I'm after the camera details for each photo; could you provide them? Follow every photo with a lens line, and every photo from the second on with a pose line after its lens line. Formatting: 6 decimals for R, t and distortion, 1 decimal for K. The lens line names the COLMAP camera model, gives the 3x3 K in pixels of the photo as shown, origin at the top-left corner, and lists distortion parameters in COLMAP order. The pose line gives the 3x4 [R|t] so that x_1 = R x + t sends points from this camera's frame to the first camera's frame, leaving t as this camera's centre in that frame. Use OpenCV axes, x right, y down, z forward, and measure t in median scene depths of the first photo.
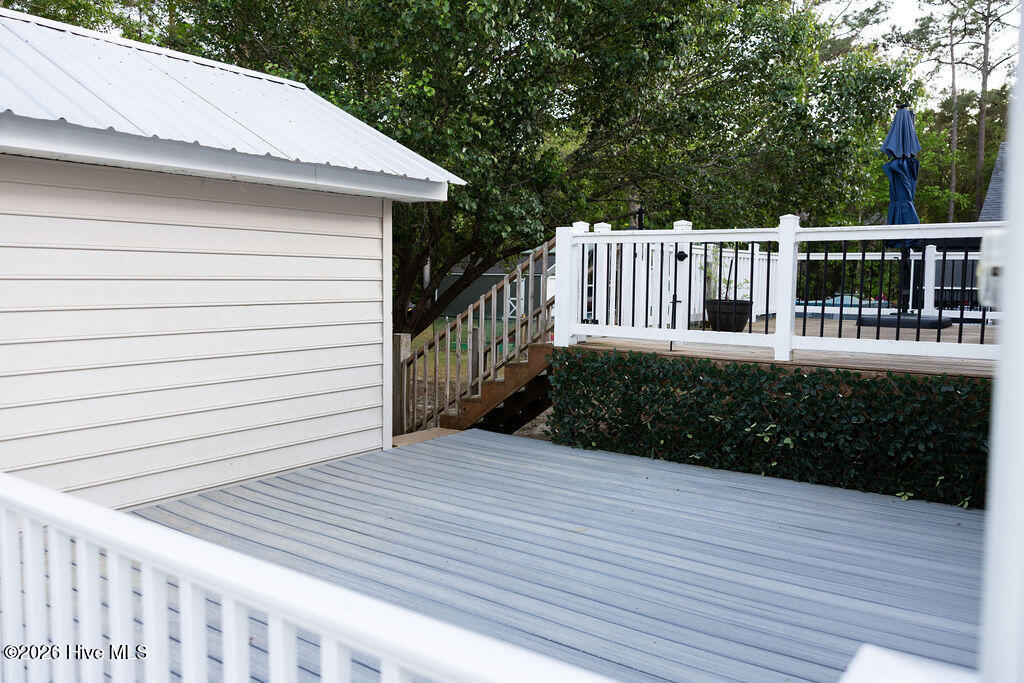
lens RADIAL K [[799.1, 0, 512.0], [0, 799.1, 341.5], [0, 0, 1]] dist [0.008781, -0.000634]
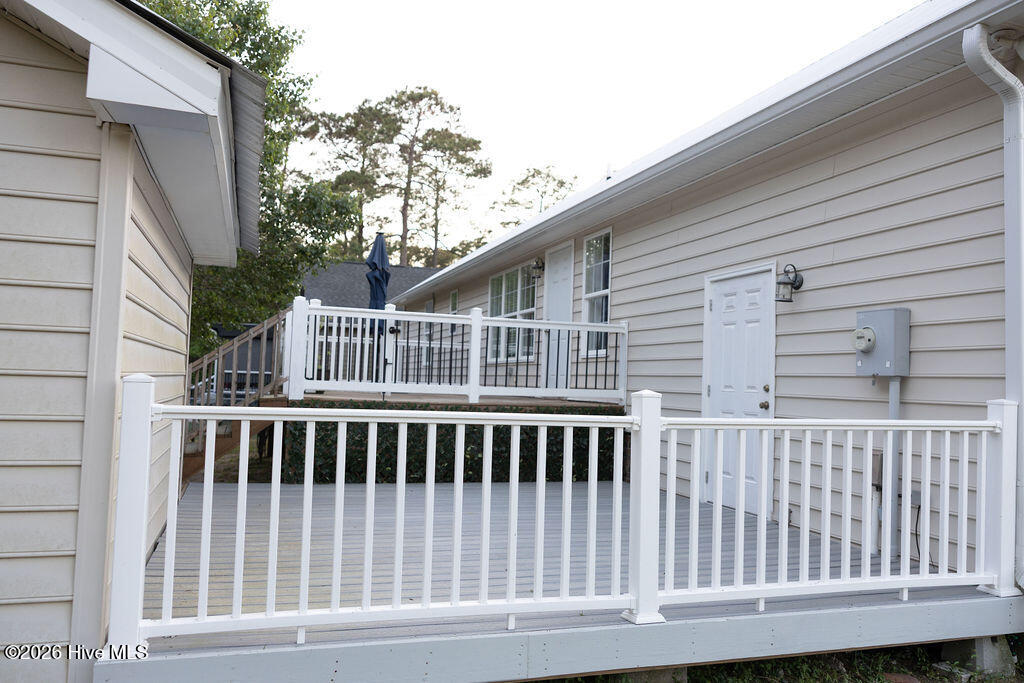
lens RADIAL K [[799.1, 0, 512.0], [0, 799.1, 341.5], [0, 0, 1]] dist [0.008781, -0.000634]
pose [[0.569552, 0.054989, 0.820114, -0.769547], [0.036922, 0.995041, -0.092359, 0.044540], [-0.821126, 0.082883, 0.564697, 0.070918]]
